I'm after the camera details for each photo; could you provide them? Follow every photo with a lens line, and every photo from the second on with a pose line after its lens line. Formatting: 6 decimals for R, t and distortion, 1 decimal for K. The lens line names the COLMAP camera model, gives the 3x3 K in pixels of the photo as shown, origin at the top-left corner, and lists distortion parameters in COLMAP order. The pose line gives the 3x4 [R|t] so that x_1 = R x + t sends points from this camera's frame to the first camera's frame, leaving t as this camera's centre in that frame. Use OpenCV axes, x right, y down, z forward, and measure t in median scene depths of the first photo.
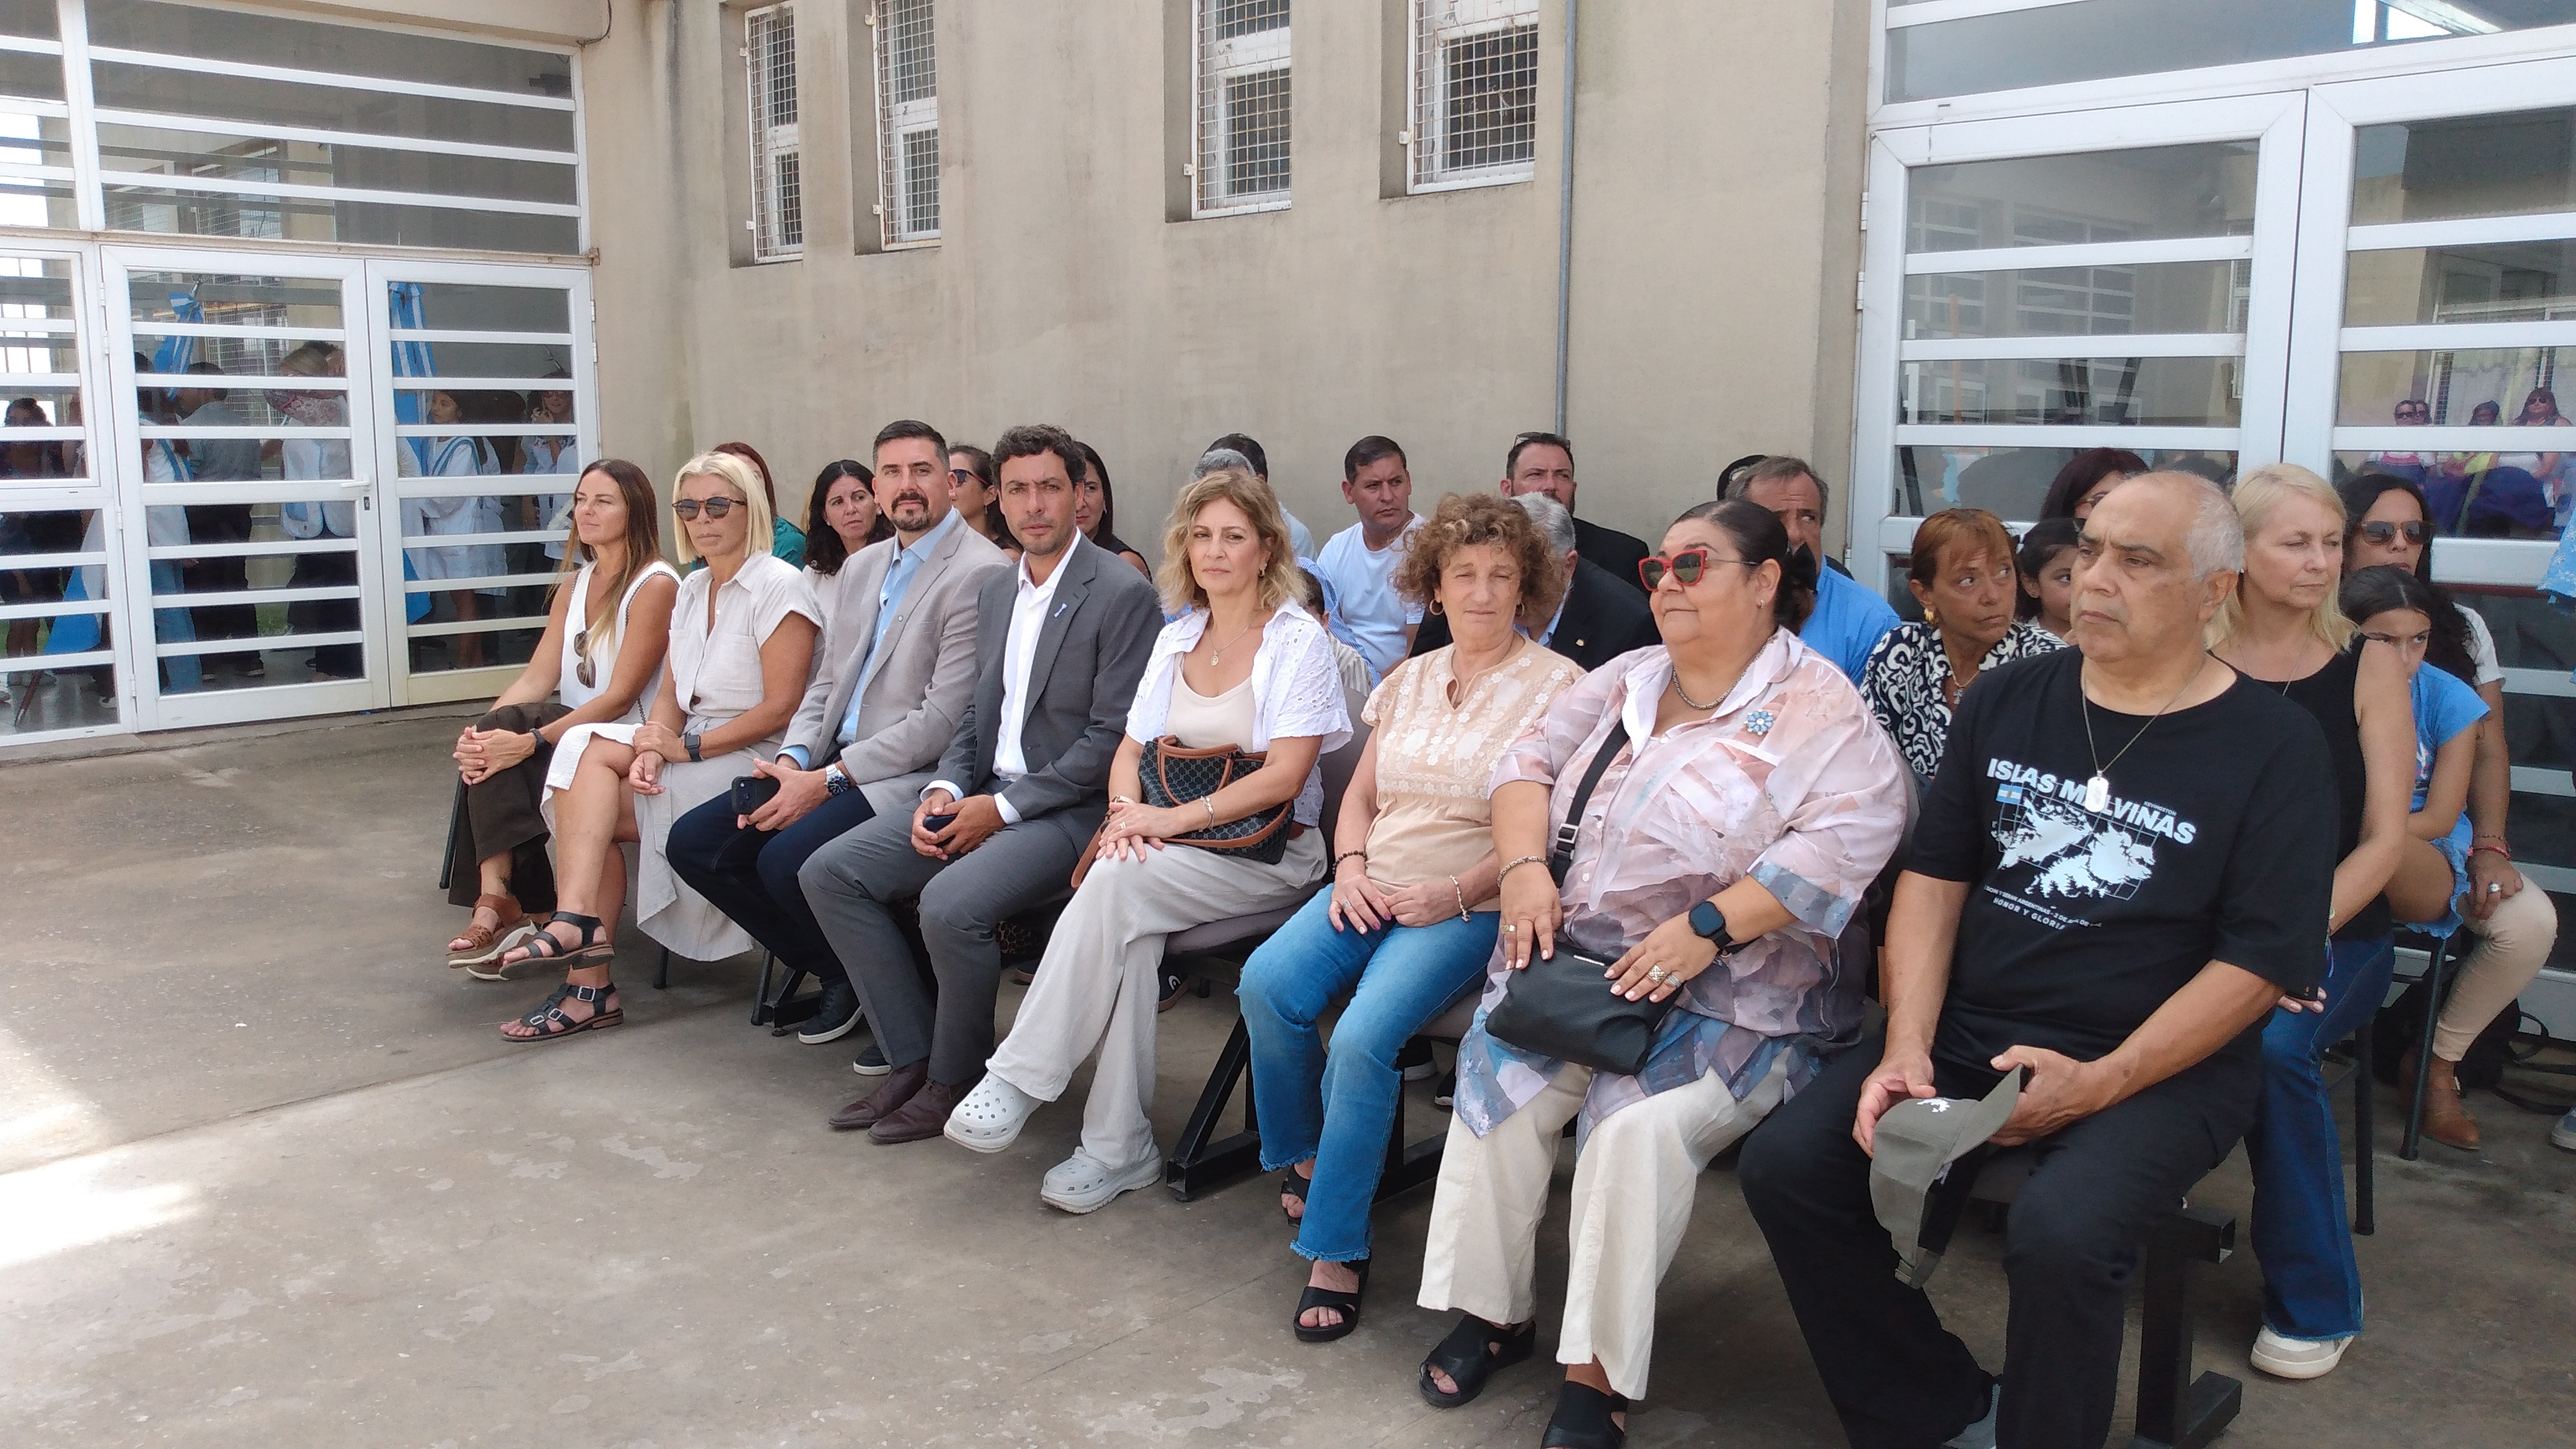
lens RADIAL K [[1953.4, 0, 1283.5], [0, 1953.4, 684.0], [0, 0, 1]] dist [0.117761, -0.242151]
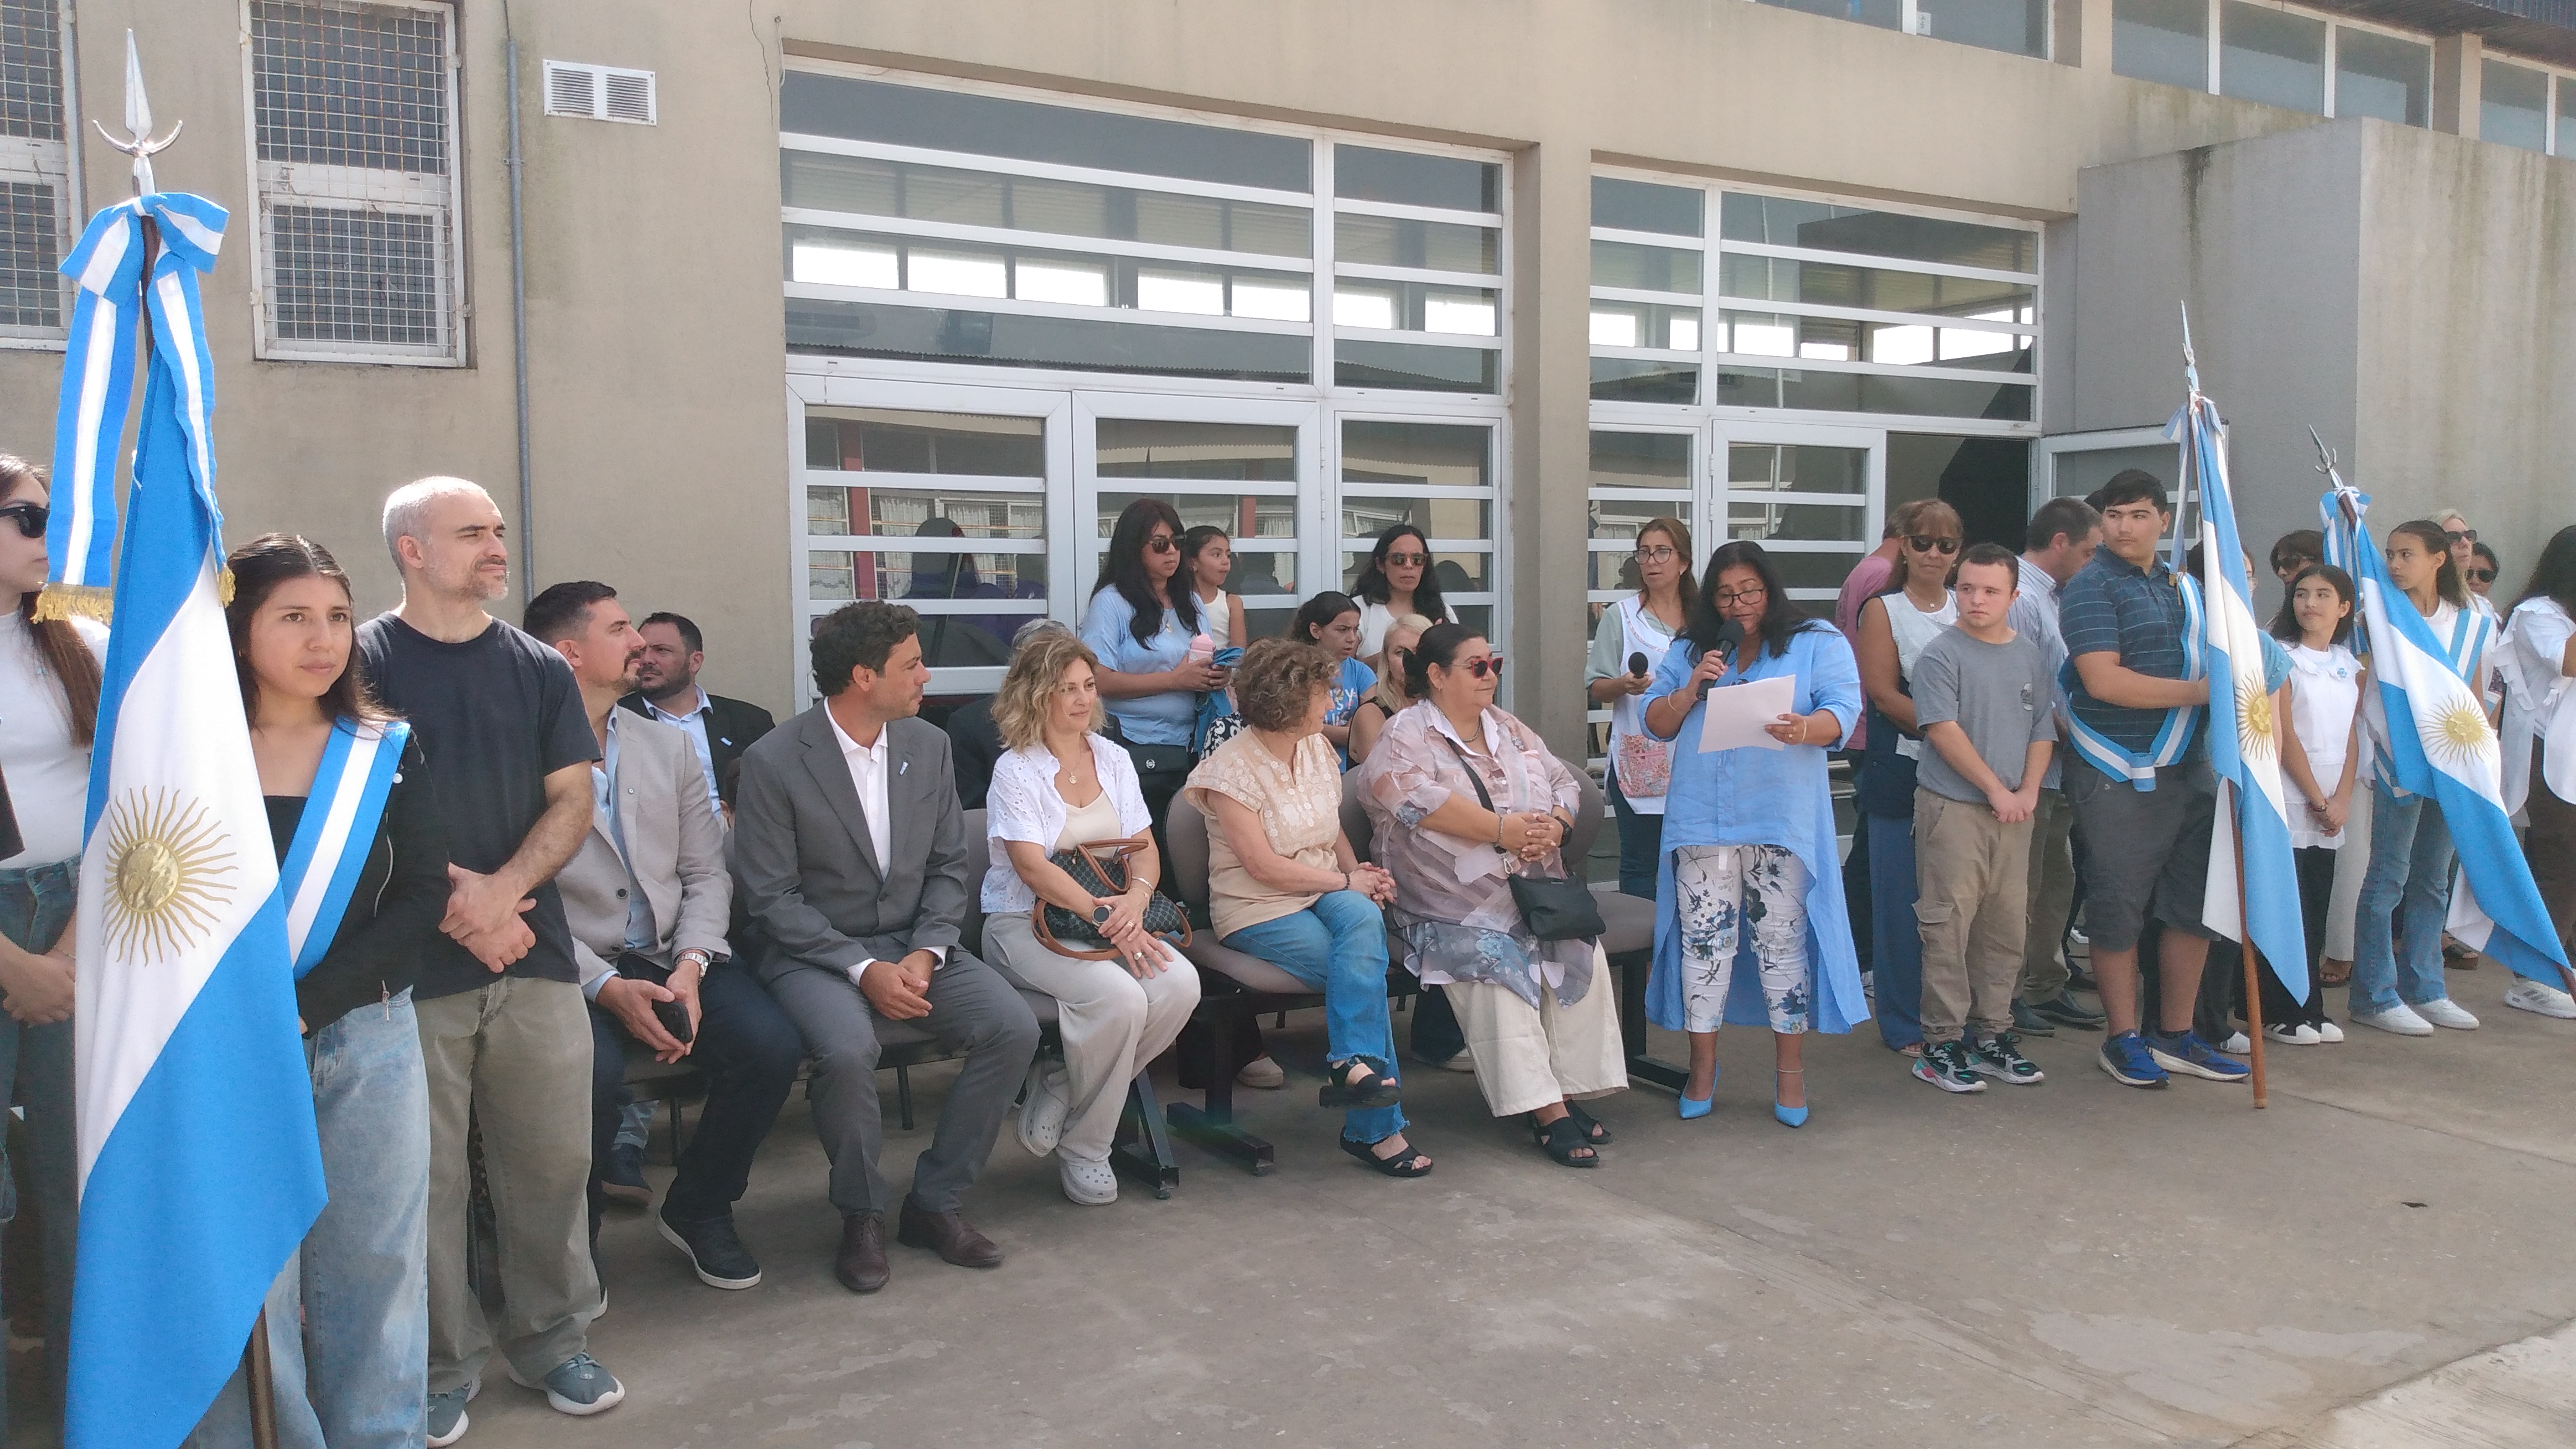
lens RADIAL K [[1953.4, 0, 1283.5], [0, 1953.4, 684.0], [0, 0, 1]] dist [0.117761, -0.242151]
pose [[0.248297, -0.035596, 0.968030, -1.228912], [0.151695, 0.988424, -0.002563, -0.042882], [-0.956733, 0.147482, 0.250822, 0.576637]]
